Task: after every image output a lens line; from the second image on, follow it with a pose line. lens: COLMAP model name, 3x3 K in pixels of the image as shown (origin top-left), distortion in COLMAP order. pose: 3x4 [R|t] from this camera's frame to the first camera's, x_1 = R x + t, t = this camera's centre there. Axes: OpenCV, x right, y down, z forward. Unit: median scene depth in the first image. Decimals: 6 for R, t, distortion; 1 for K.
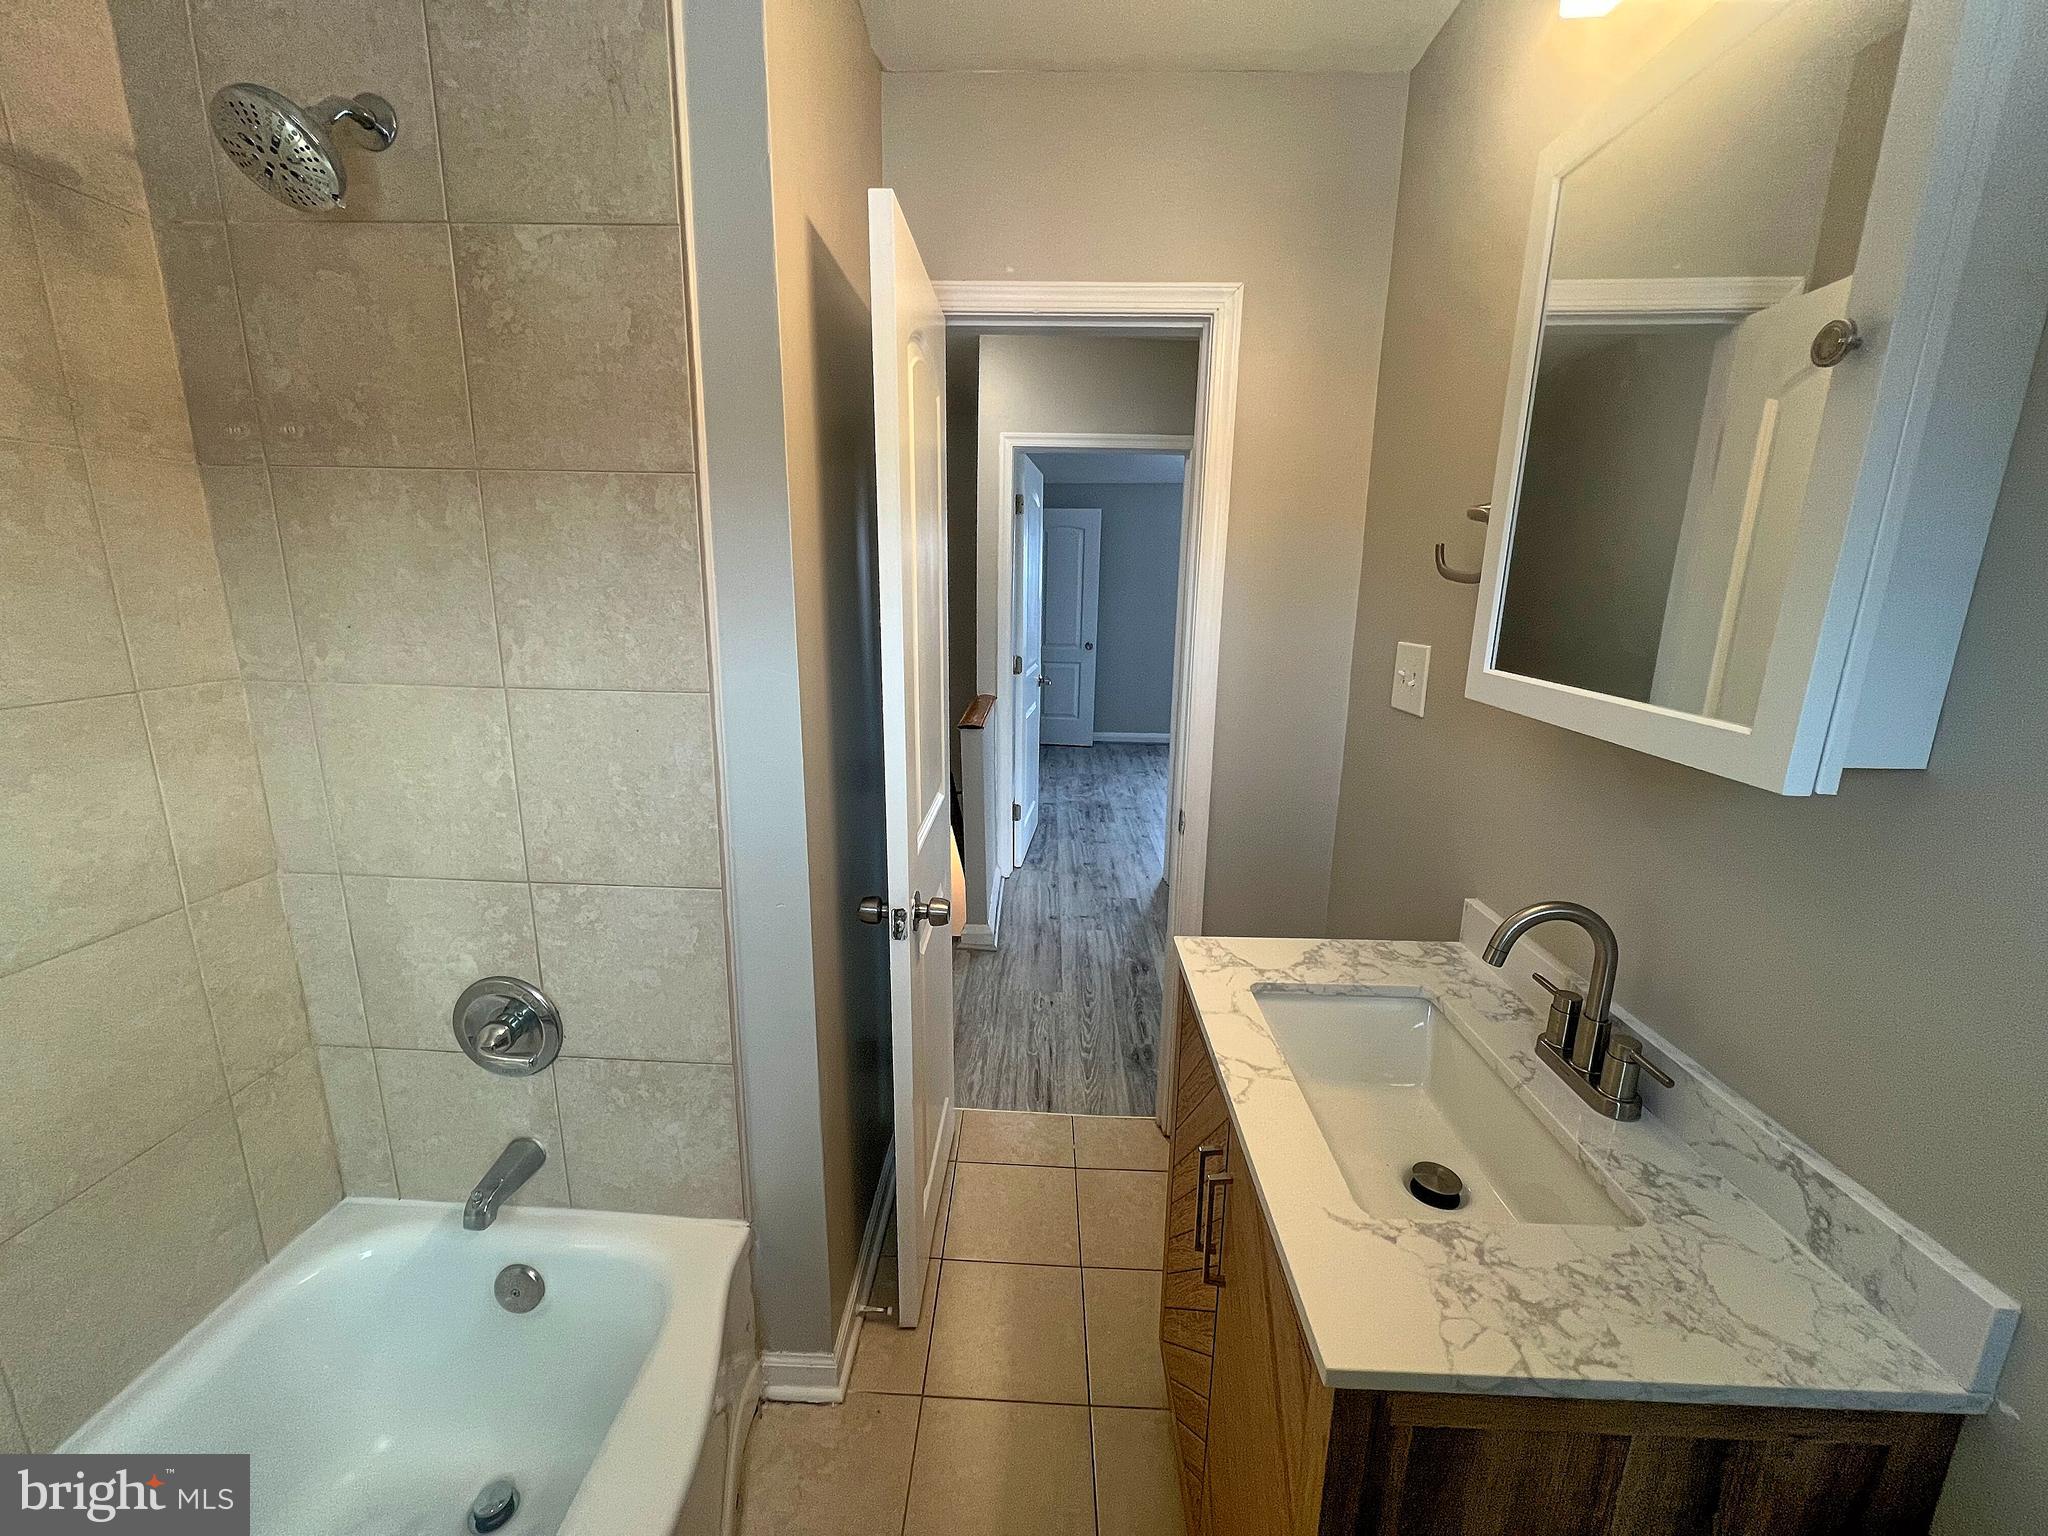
lens RADIAL K [[813.1, 0, 1021.4], [0, 813.1, 765.6], [0, 0, 1]] dist [-0.003808, 0.000181]
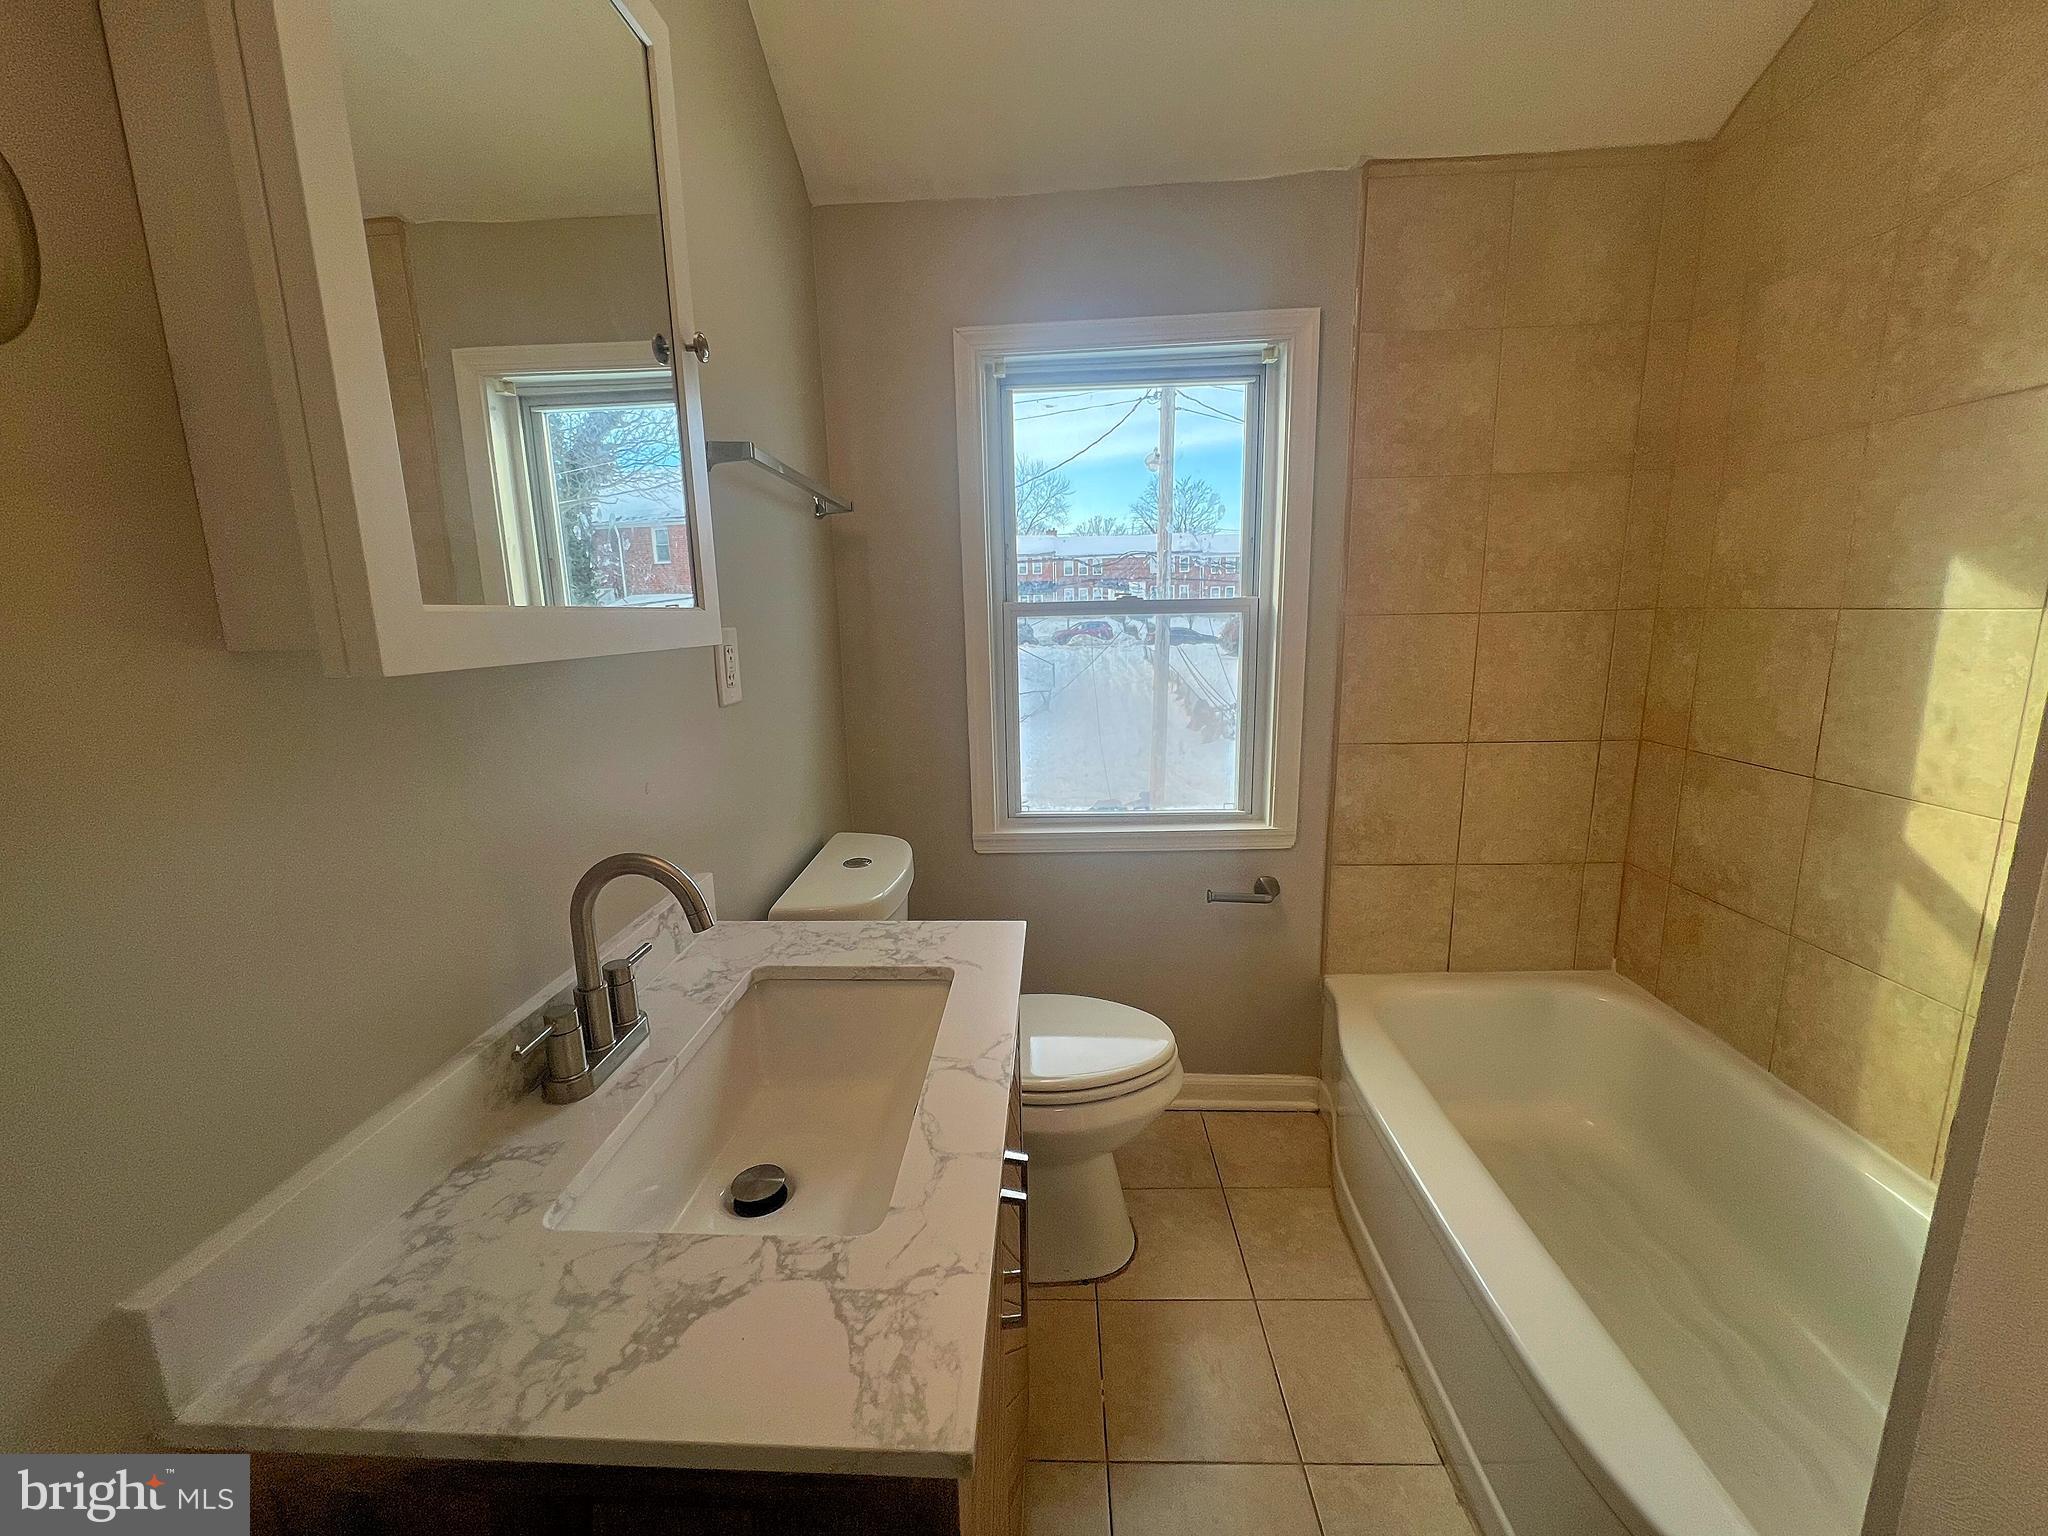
lens RADIAL K [[813.1, 0, 1024.4], [0, 813.1, 761.1], [0, 0, 1]] dist [-0.003808, 0.000181]
pose [[-0.999861, 0.011759, 0.011836, 0.172254], [0.015535, 0.914901, 0.403378, -0.196249], [-0.006086, 0.403506, -0.914957, 1.290368]]
